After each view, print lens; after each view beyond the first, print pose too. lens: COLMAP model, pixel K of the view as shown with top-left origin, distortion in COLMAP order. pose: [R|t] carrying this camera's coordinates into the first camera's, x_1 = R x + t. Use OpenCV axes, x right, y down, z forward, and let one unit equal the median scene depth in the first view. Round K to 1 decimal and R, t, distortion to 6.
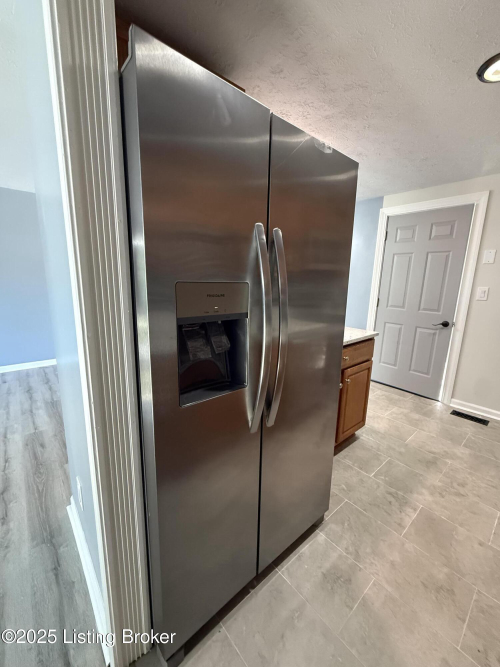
lens RADIAL K [[272.5, 0, 249.4], [0, 272.5, 333.3], [0, 0, 1]] dist [0.001356, 0.000435]
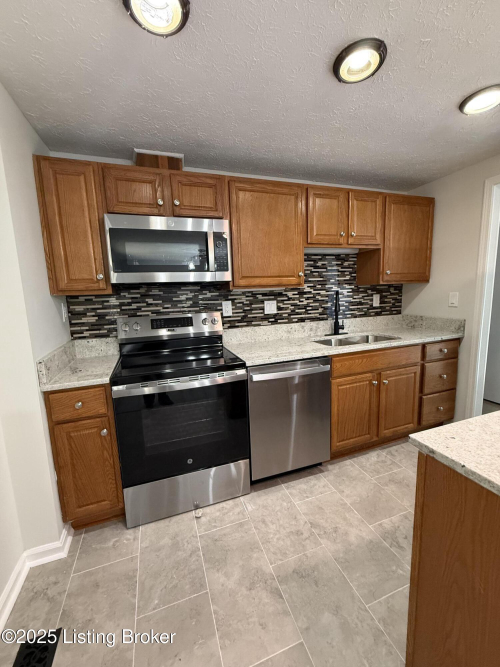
lens RADIAL K [[272.5, 0, 249.4], [0, 272.5, 333.3], [0, 0, 1]] dist [0.001356, 0.000435]
pose [[-0.931594, -0.042298, 0.361032, 0.542368], [0.088225, 0.937198, 0.337454, -0.277560], [-0.352632, 0.346223, -0.869356, 1.340408]]
